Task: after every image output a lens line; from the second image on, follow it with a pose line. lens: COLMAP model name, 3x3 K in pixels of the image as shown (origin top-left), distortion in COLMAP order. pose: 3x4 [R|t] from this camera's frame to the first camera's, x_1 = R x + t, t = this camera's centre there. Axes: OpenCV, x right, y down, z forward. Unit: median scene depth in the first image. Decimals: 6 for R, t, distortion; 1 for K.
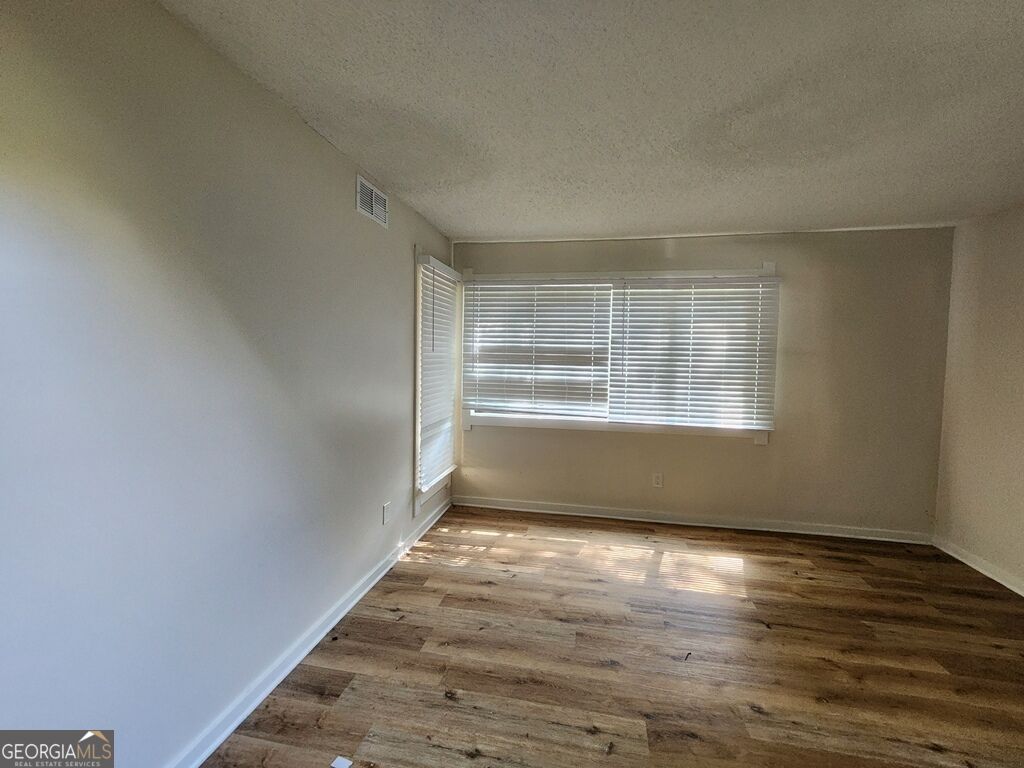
lens RADIAL K [[420.2, 0, 521.4], [0, 420.2, 374.9], [0, 0, 1]] dist [-0.000447, 0.000691]
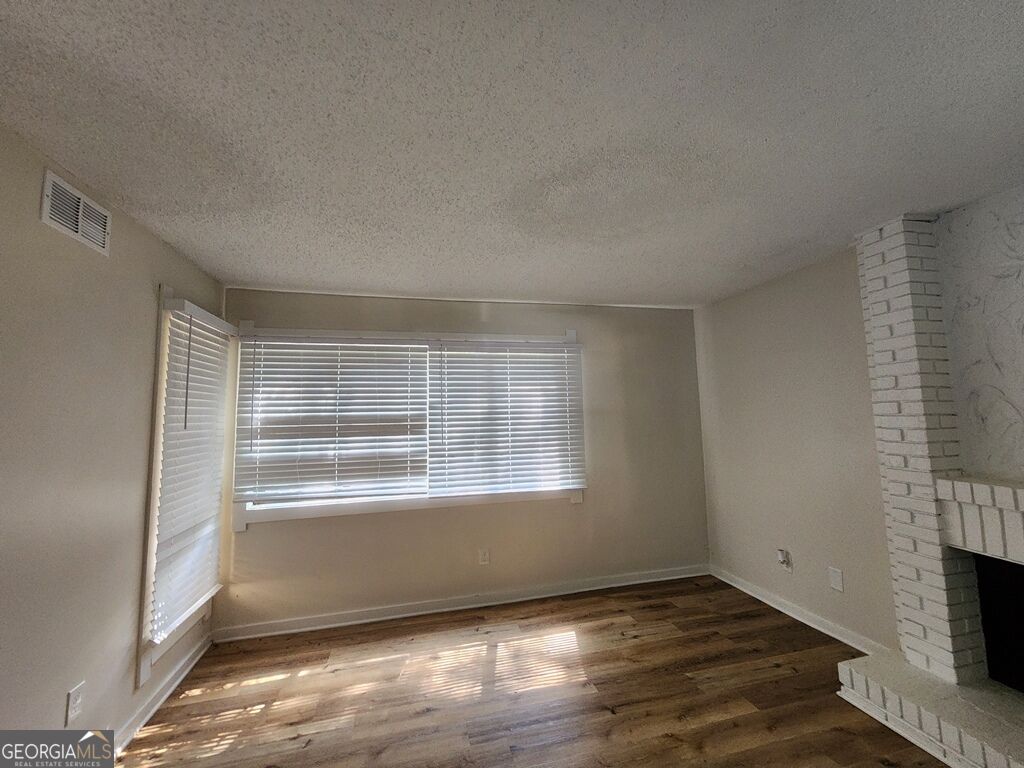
lens RADIAL K [[420.2, 0, 514.8], [0, 420.2, 375.0], [0, 0, 1]] dist [-0.000447, 0.000691]
pose [[0.908191, 0.001634, 0.418552, 0.001165], [0.058719, 0.989606, -0.131274, -0.021002], [-0.414416, 0.143798, 0.898655, 0.109610]]
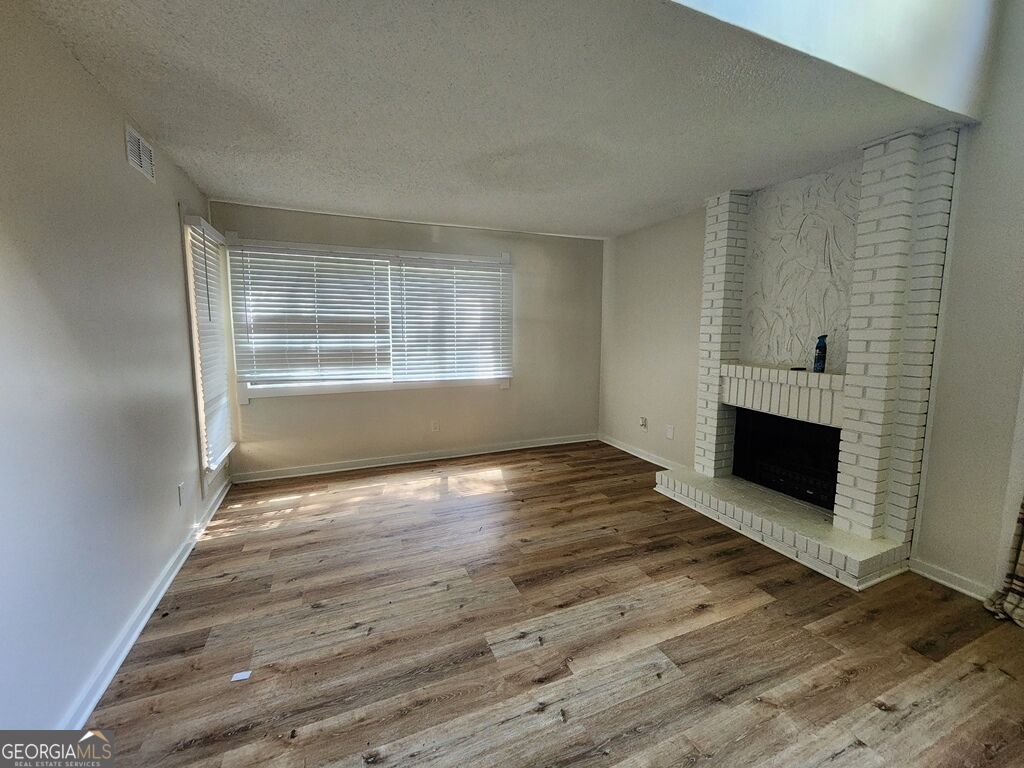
lens RADIAL K [[420.2, 0, 514.3], [0, 420.2, 374.9], [0, 0, 1]] dist [-0.000447, 0.000691]
pose [[0.829889, -0.077441, 0.552528, -0.179434], [0.038213, 0.995884, 0.082186, 0.012129], [-0.556619, -0.047092, 0.829432, -0.166284]]
